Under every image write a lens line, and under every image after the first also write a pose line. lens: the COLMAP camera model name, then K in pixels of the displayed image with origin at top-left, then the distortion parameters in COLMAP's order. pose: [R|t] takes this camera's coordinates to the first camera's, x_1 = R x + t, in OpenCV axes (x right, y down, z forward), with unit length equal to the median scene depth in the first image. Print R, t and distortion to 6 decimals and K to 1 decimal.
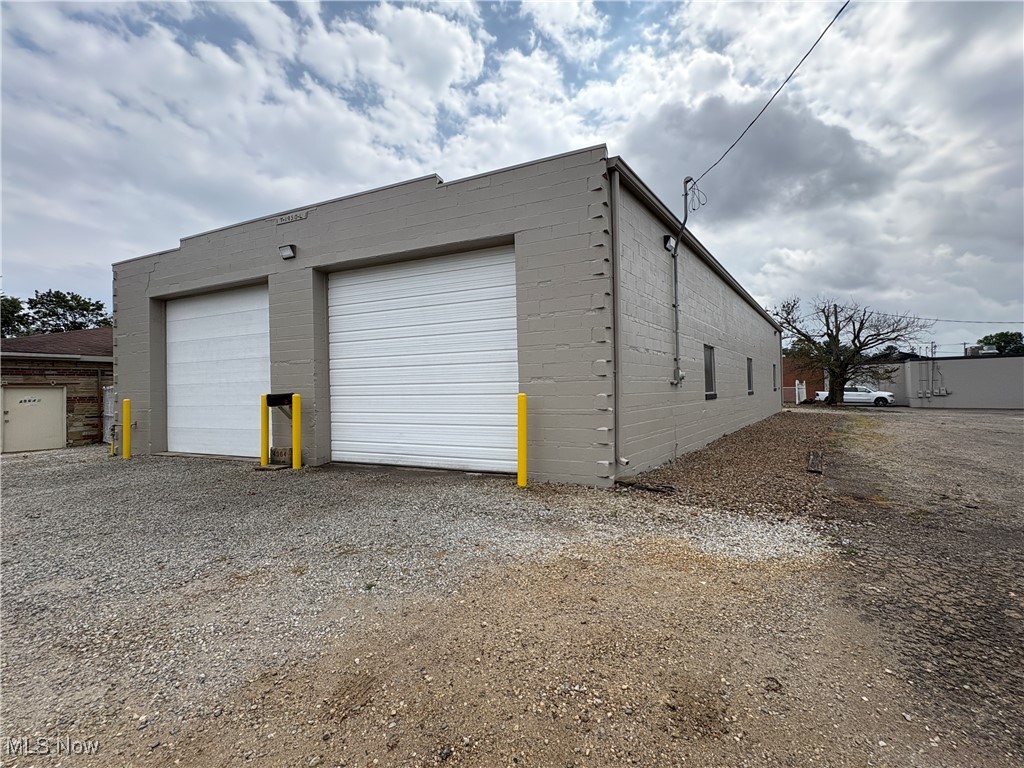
lens RADIAL K [[407.1, 0, 513.6], [0, 407.1, 382.0], [0, 0, 1]] dist [0.000058, 0.000235]
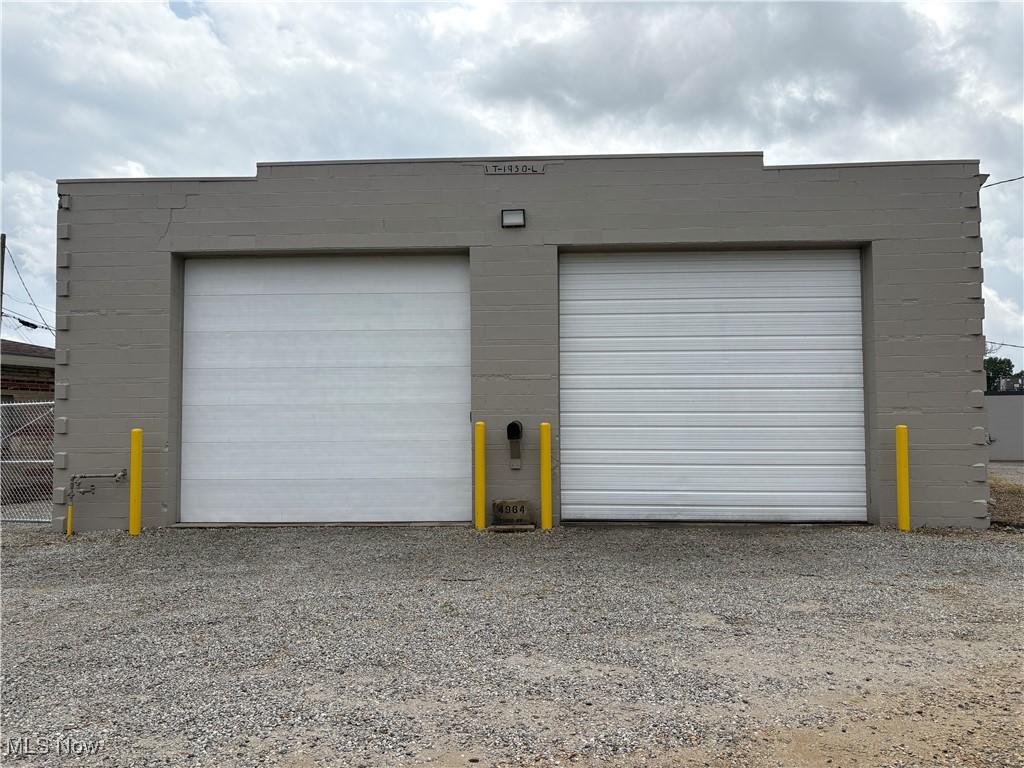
lens RADIAL K [[779.6, 0, 511.2], [0, 779.6, 389.7], [0, 0, 1]] dist [0.038001, -0.007397]
pose [[0.943843, 0.030933, 0.328944, -0.988230], [-0.019502, 0.999088, -0.037995, 0.023869], [-0.329819, 0.029446, 0.943585, -0.244763]]
